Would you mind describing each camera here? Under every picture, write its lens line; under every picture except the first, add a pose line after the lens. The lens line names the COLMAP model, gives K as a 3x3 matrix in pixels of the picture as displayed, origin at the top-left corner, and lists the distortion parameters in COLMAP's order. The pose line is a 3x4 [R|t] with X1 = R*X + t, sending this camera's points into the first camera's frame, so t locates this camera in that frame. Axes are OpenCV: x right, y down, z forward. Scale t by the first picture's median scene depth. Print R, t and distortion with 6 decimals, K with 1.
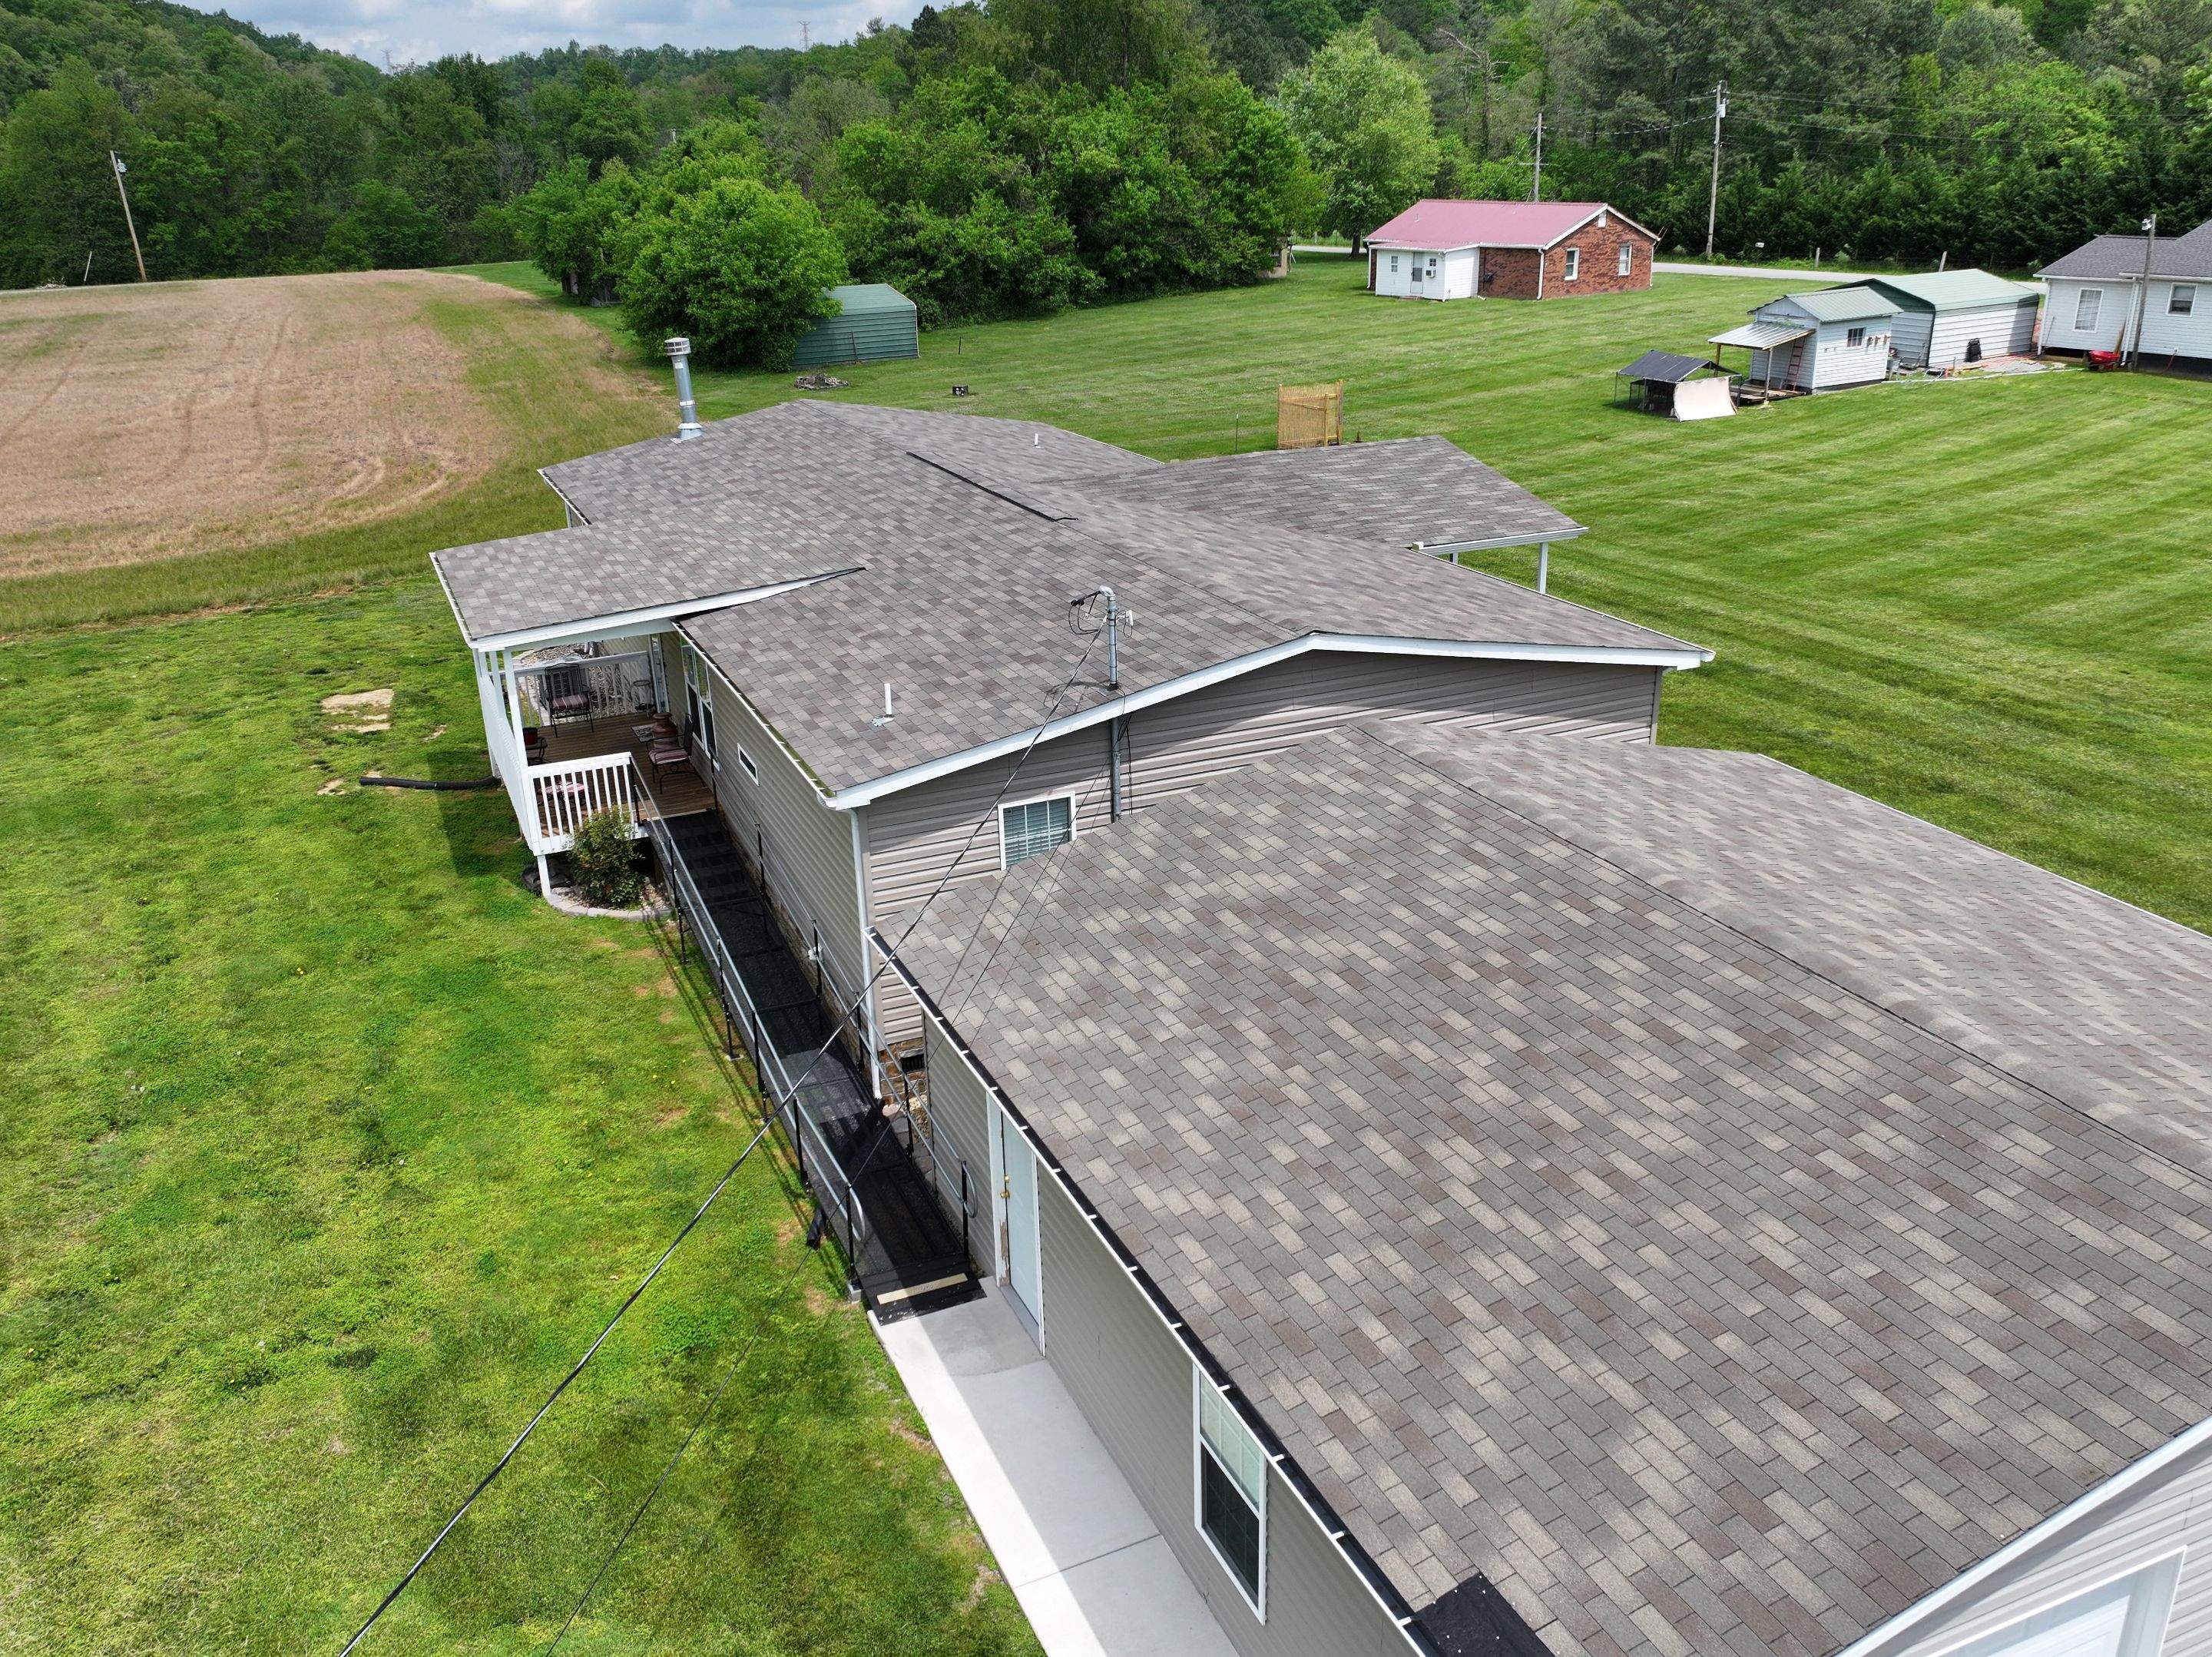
lens RADIAL K [[1799.0, 0, 1098.1], [0, 1799.0, 831.1], [0, 0, 1]] dist [0.006310, 0.000489]
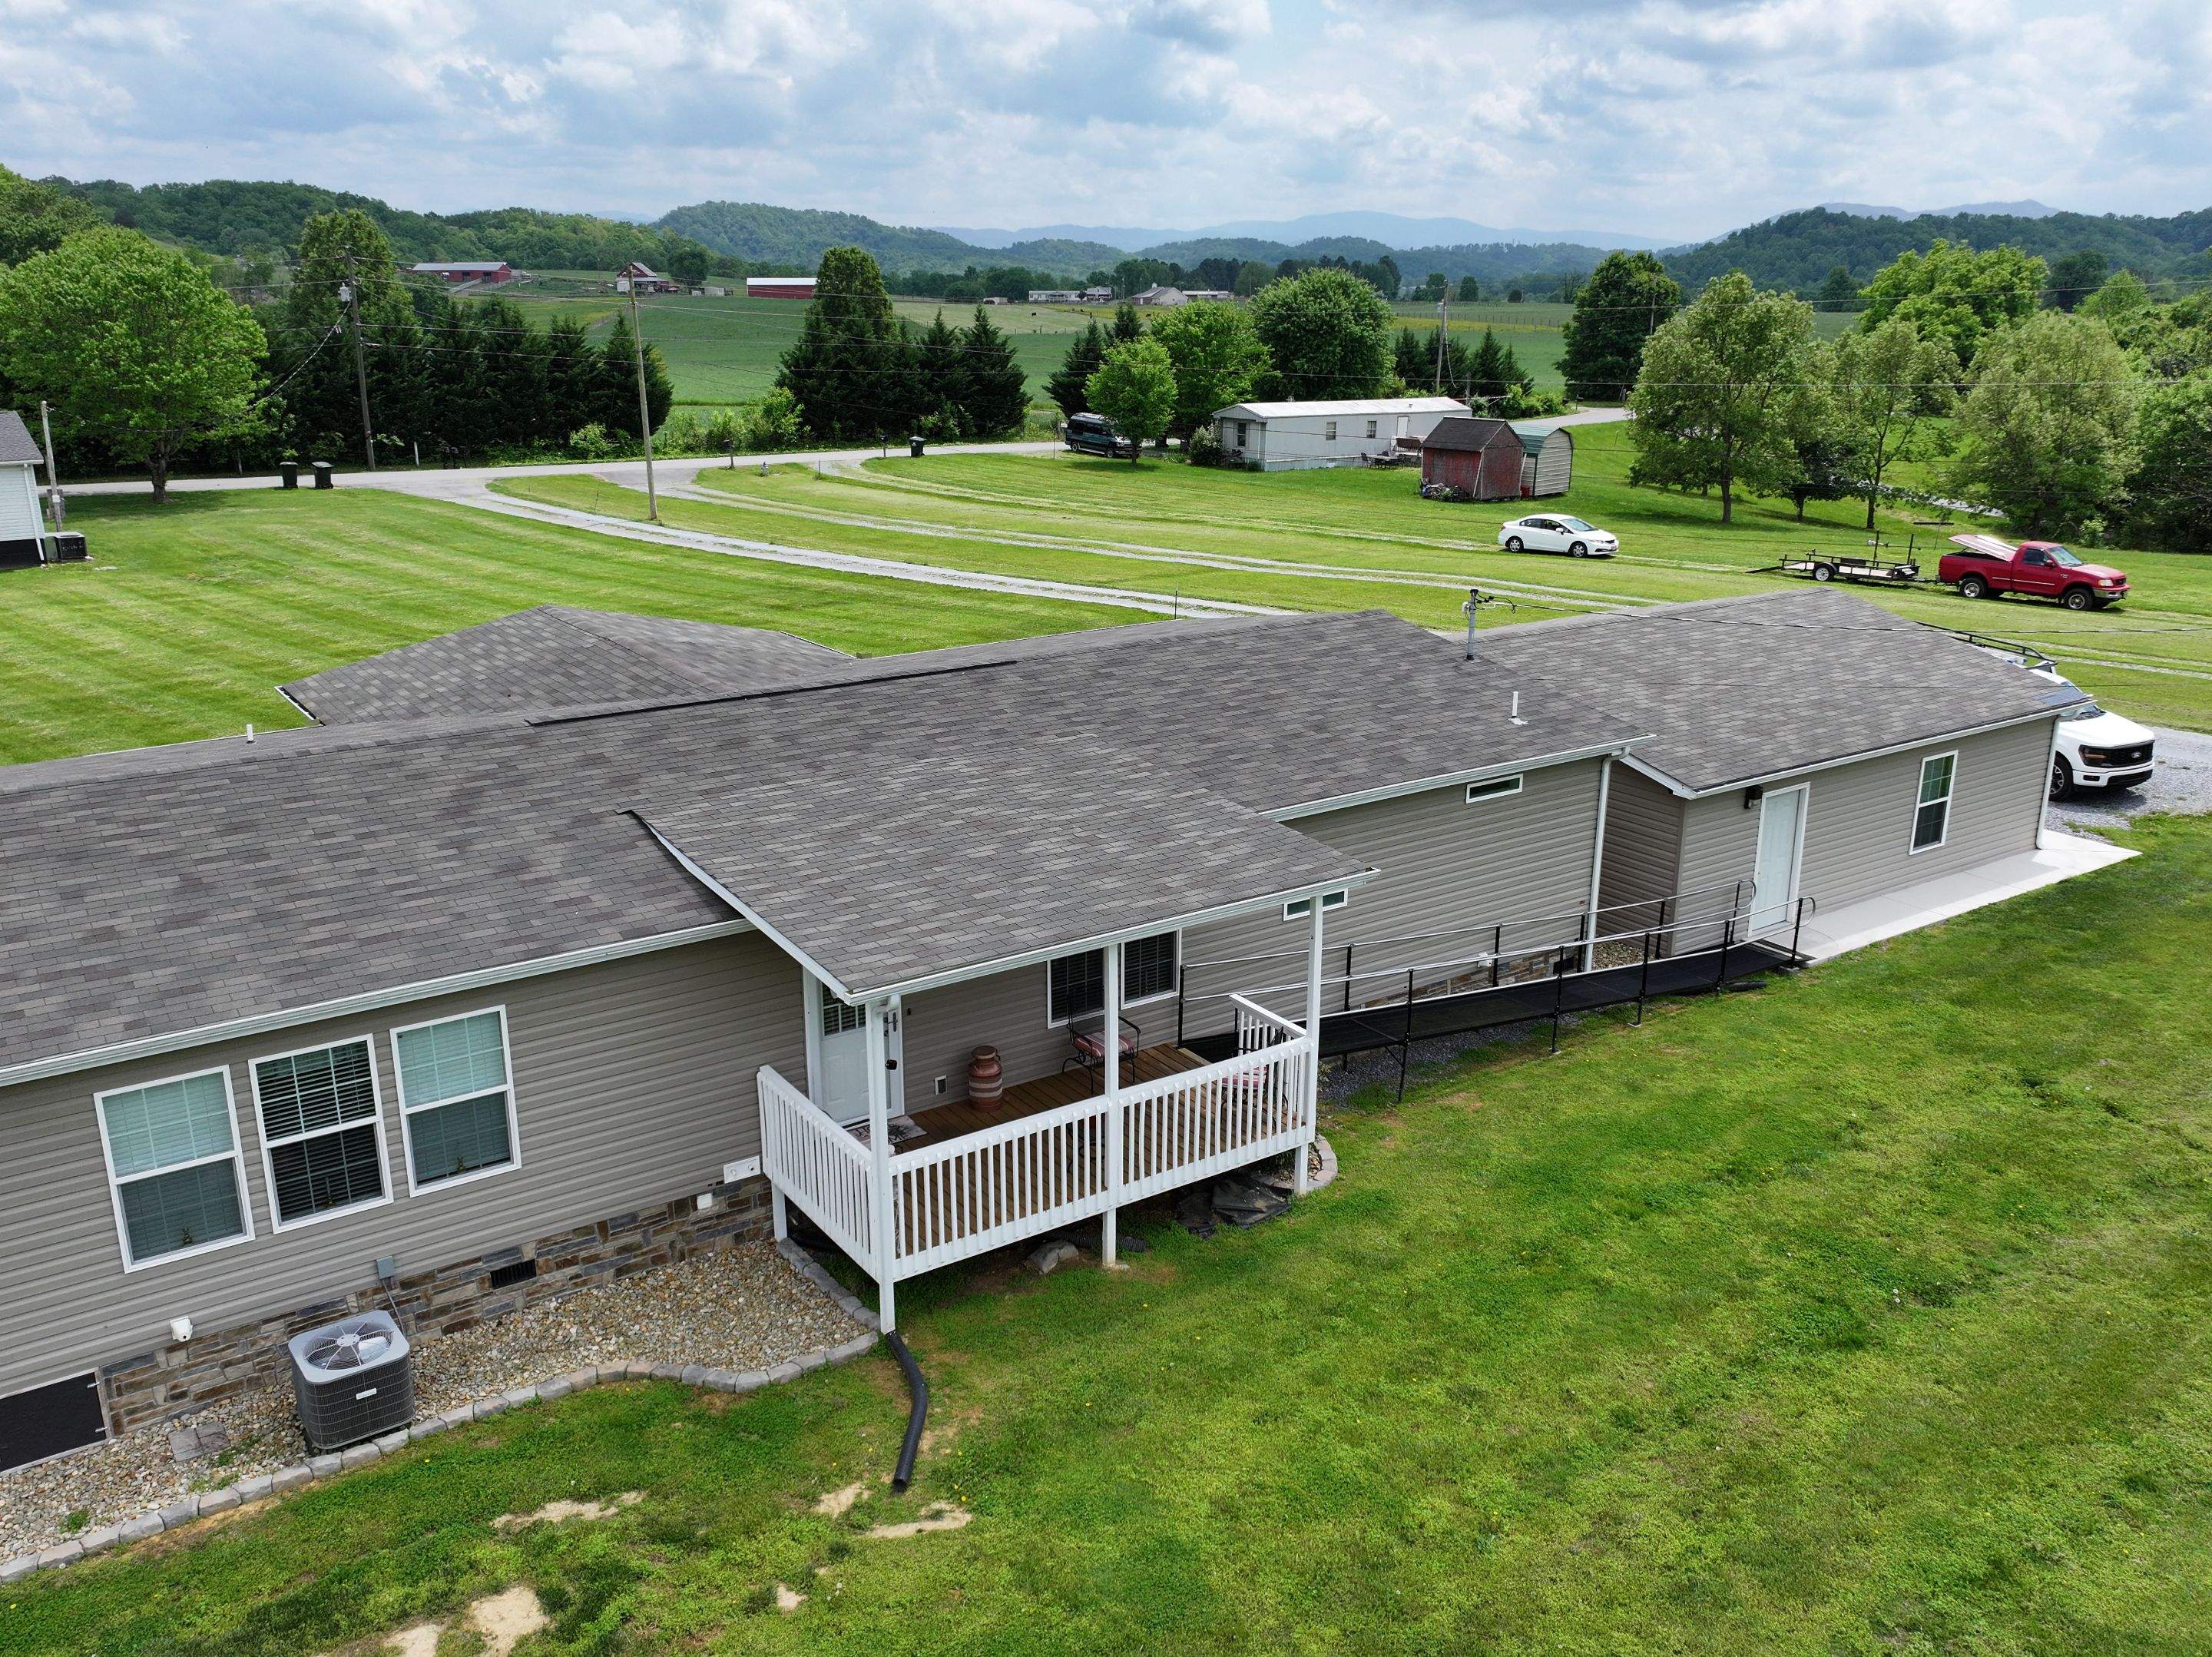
lens RADIAL K [[1799.0, 0, 1100.7], [0, 1799.0, 838.4], [0, 0, 1]] dist [0.006310, 0.000489]
pose [[-0.184598, -0.262762, 0.947037, -1.882621], [0.362035, 0.877658, 0.314081, -0.721059], [-0.913704, 0.400839, -0.066885, 2.012025]]
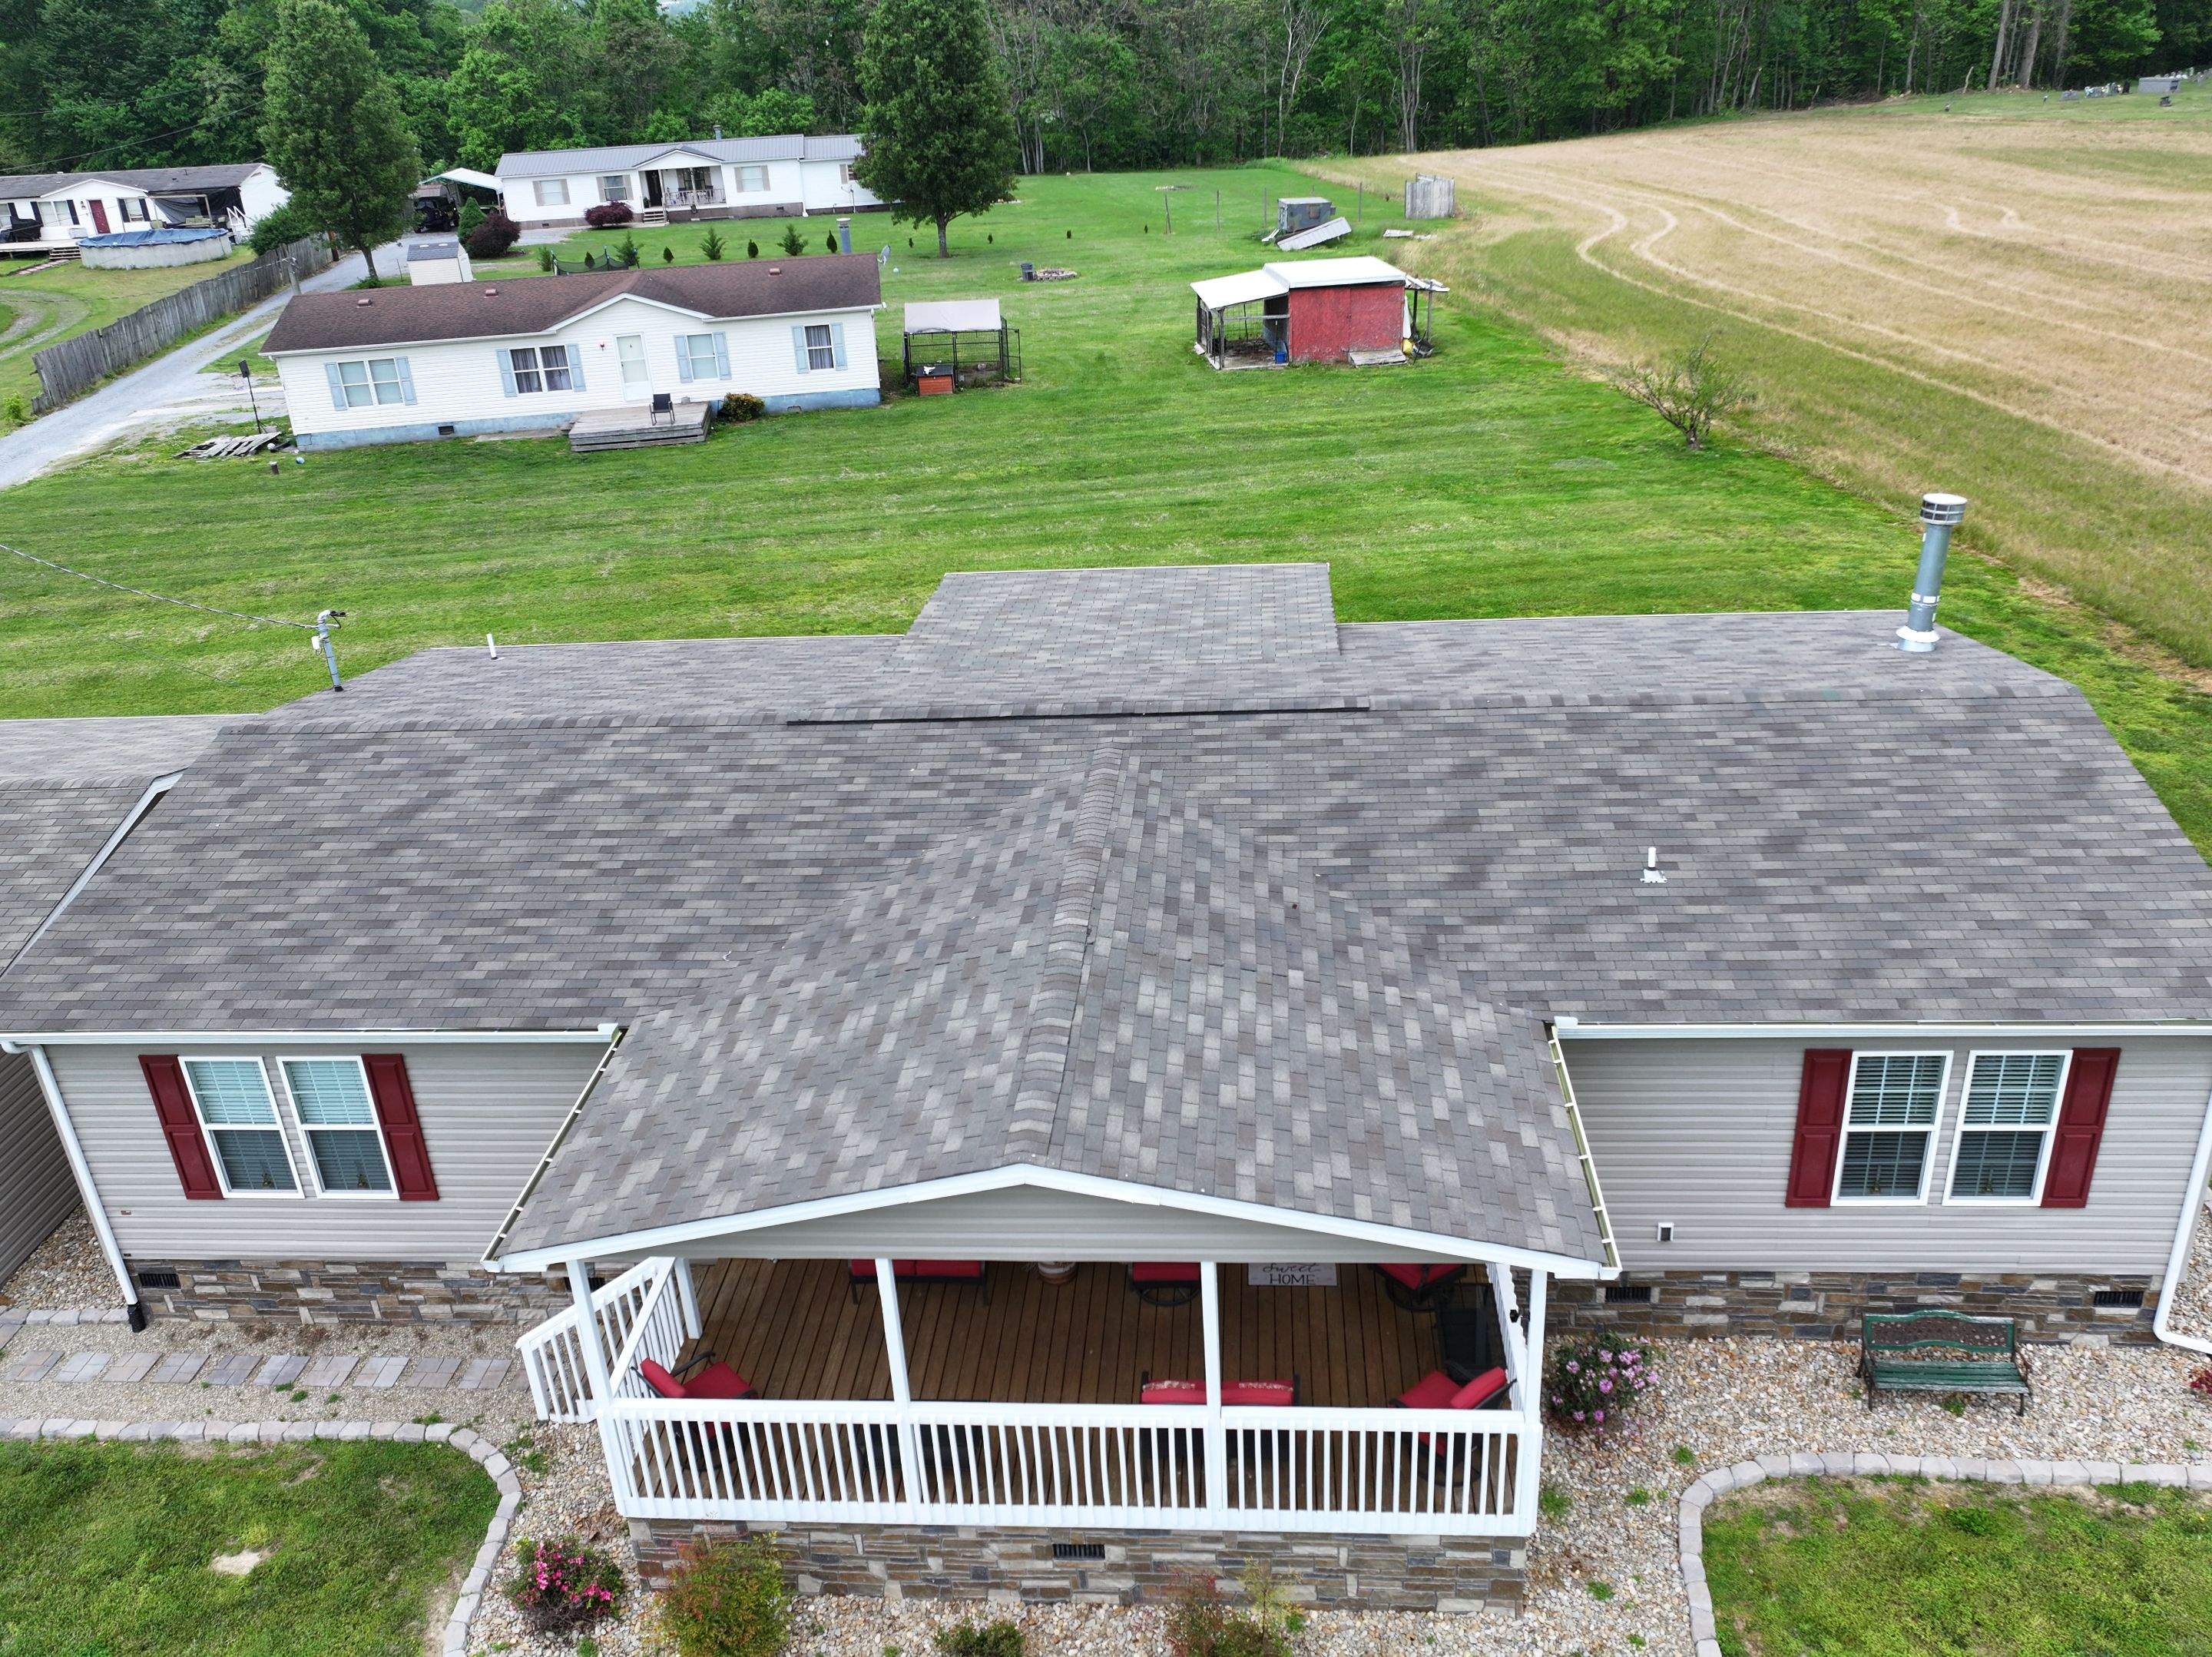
lens RADIAL K [[1799.0, 0, 1101.6], [0, 1799.0, 839.9], [0, 0, 1]] dist [0.006310, 0.000489]
pose [[-0.466284, 0.427322, -0.774581, 1.111233], [-0.257319, 0.772217, 0.580920, -1.234966], [0.846384, 0.470188, -0.250114, 2.577001]]
